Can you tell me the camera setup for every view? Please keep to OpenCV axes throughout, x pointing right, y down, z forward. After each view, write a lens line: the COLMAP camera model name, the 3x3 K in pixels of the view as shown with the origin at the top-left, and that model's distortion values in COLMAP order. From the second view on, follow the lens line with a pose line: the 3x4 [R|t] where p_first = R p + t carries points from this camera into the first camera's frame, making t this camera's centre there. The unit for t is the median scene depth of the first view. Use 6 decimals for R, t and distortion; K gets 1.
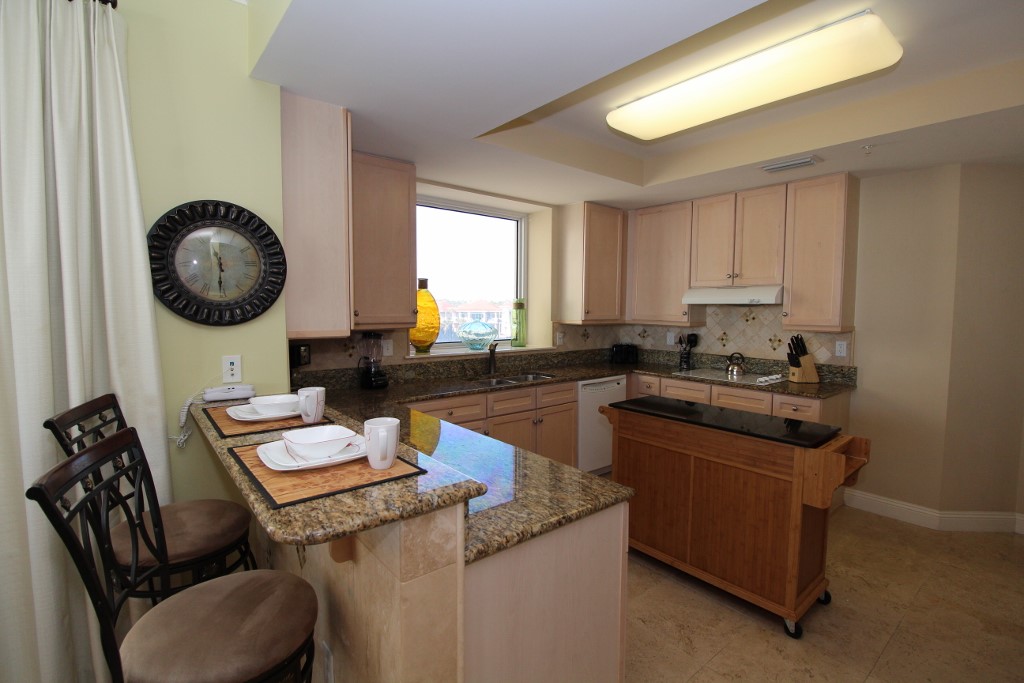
lens RADIAL K [[481.2, 0, 505.1], [0, 481.2, 340.7], [0, 0, 1]] dist [-0.013458, -0.004079]
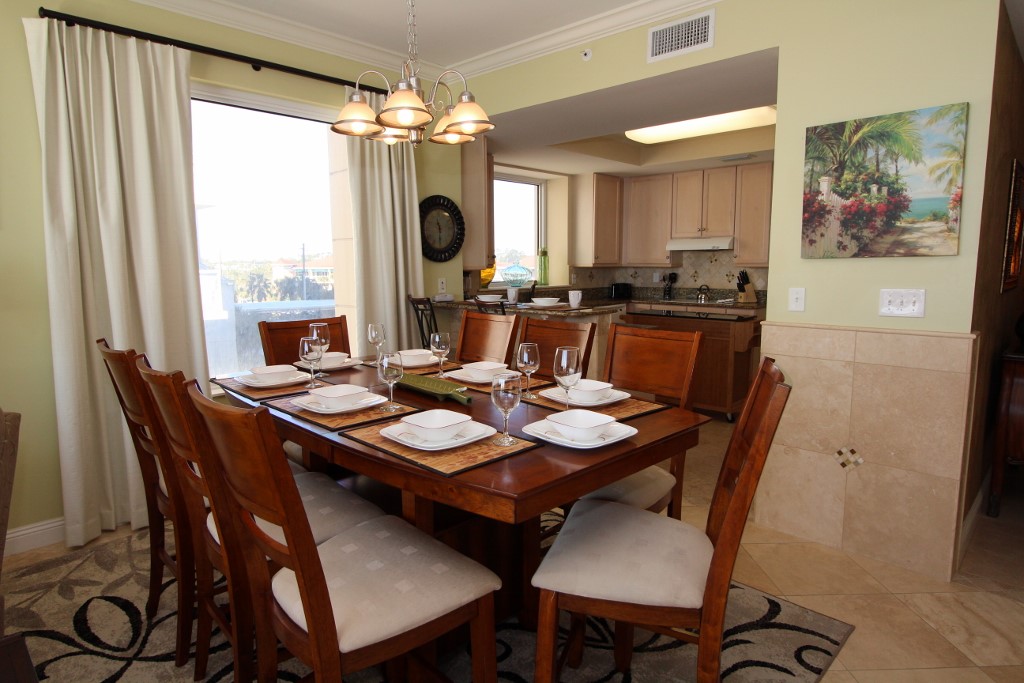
lens RADIAL K [[586.6, 0, 509.0], [0, 586.6, 343.5], [0, 0, 1]] dist [0.001569, -0.005376]
pose [[0.992412, -0.029314, 0.119415, -0.276400], [0.021017, 0.997315, 0.070155, 0.060281], [-0.121150, -0.067112, 0.990363, -0.605291]]
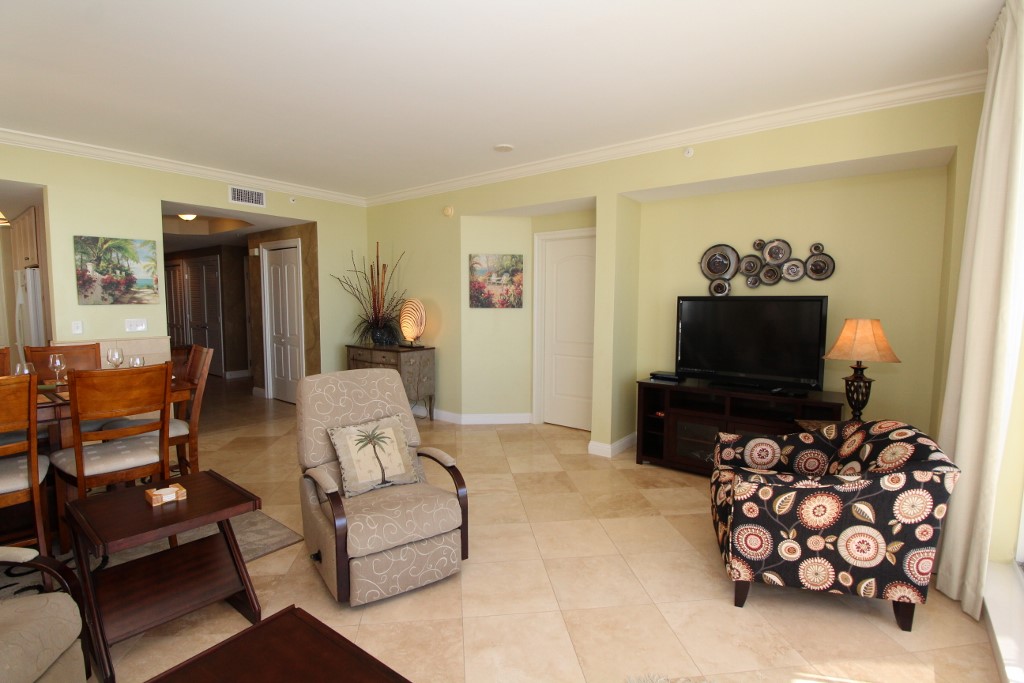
lens RADIAL K [[481.2, 0, 513.6], [0, 481.2, 337.1], [0, 0, 1]] dist [-0.013458, -0.004079]
pose [[-0.218687, -0.081751, 0.972364, -1.049139], [0.061943, 0.993312, 0.097443, 0.043493], [-0.973827, 0.081541, -0.212161, -0.645727]]
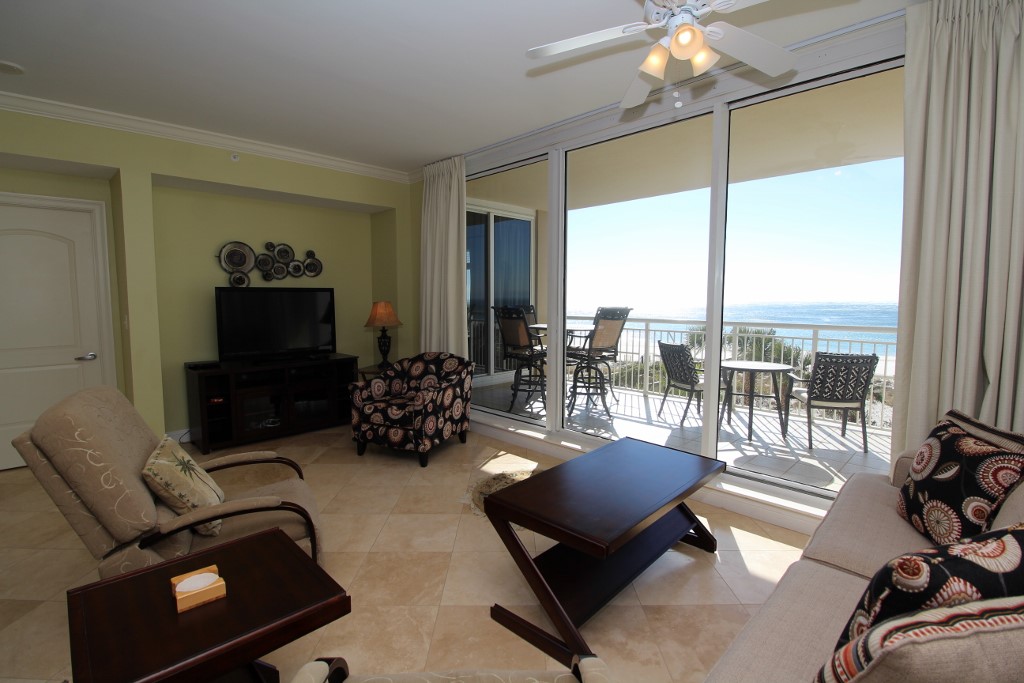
lens RADIAL K [[481.2, 0, 503.9], [0, 481.2, 336.7], [0, 0, 1]] dist [-0.013458, -0.004079]
pose [[-0.995339, 0.000780, -0.096435, -0.661550], [-0.013854, 0.988439, 0.150984, 0.017633], [0.095438, 0.151616, -0.983821, -0.071110]]
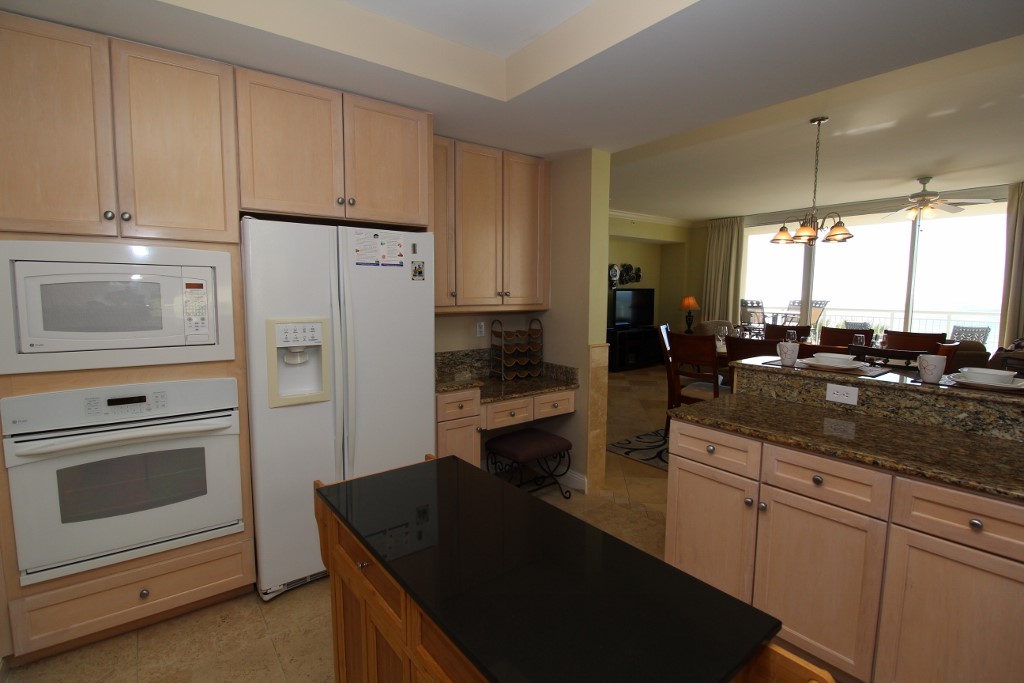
lens RADIAL K [[481.2, 0, 509.2], [0, 481.2, 337.2], [0, 0, 1]] dist [-0.013458, -0.004079]
pose [[-0.999370, -0.013743, 0.032713, 0.264861], [-0.008095, 0.985937, 0.166923, -0.058445], [-0.034547, 0.166553, -0.985427, 0.902070]]
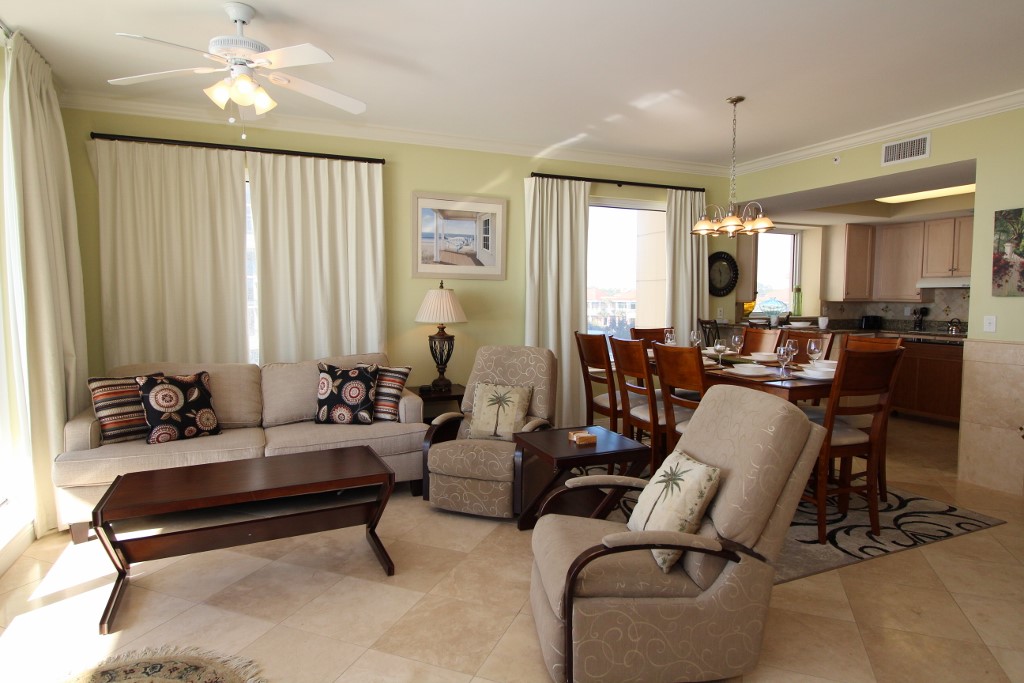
lens RADIAL K [[586.6, 0, 511.7], [0, 586.6, 337.1], [0, 0, 1]] dist [0.001569, -0.005376]
pose [[0.965075, 0.012636, -0.261670, -0.393216], [-0.012605, 0.999919, 0.001798, 0.095960], [0.261672, 0.001564, 0.965156, -1.165436]]
